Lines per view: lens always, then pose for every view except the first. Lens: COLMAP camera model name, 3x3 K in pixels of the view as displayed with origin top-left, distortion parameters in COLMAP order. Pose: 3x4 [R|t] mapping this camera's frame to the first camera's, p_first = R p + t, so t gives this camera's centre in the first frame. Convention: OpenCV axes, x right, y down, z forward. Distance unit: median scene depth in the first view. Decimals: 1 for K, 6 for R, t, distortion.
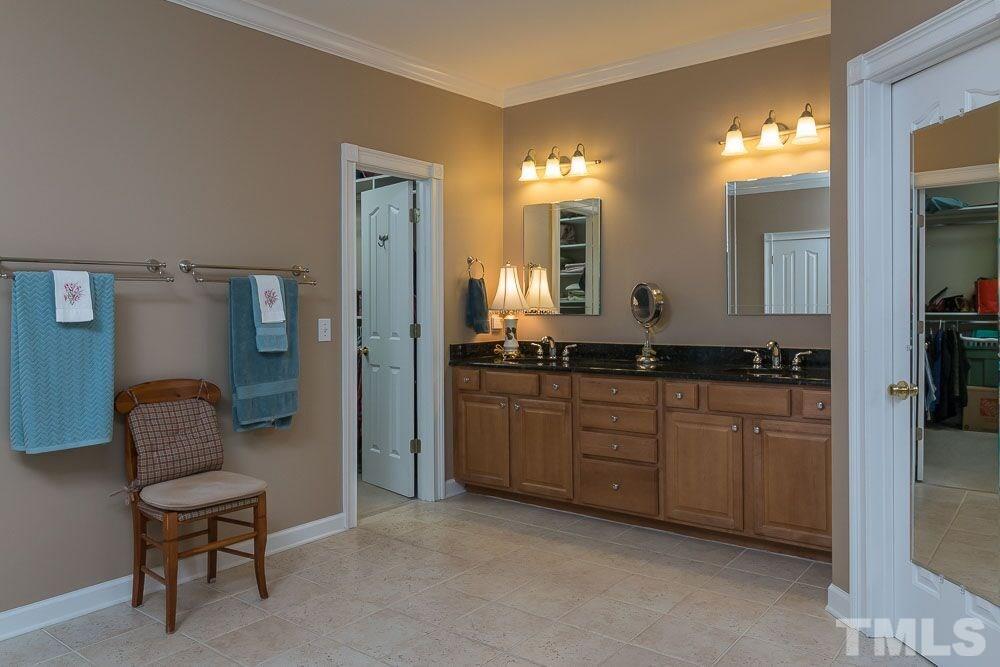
lens RADIAL K [[718.8, 0, 517.3], [0, 718.8, 313.2], [0, 0, 1]] dist [0.001575, 0.003374]
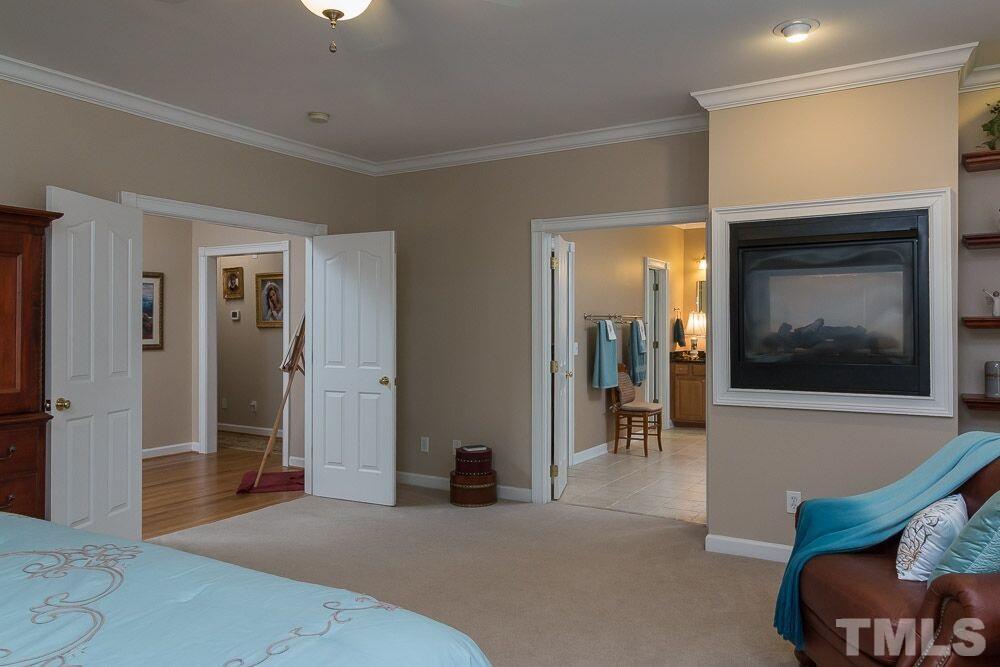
lens RADIAL K [[718.8, 0, 494.4], [0, 718.8, 333.0], [0, 0, 1]] dist [0.001575, 0.003374]
pose [[0.996231, 0.006698, 0.086484, -0.885284], [-0.007333, 0.999948, 0.007024, -0.023434], [-0.086432, -0.007632, 0.996229, -1.109552]]
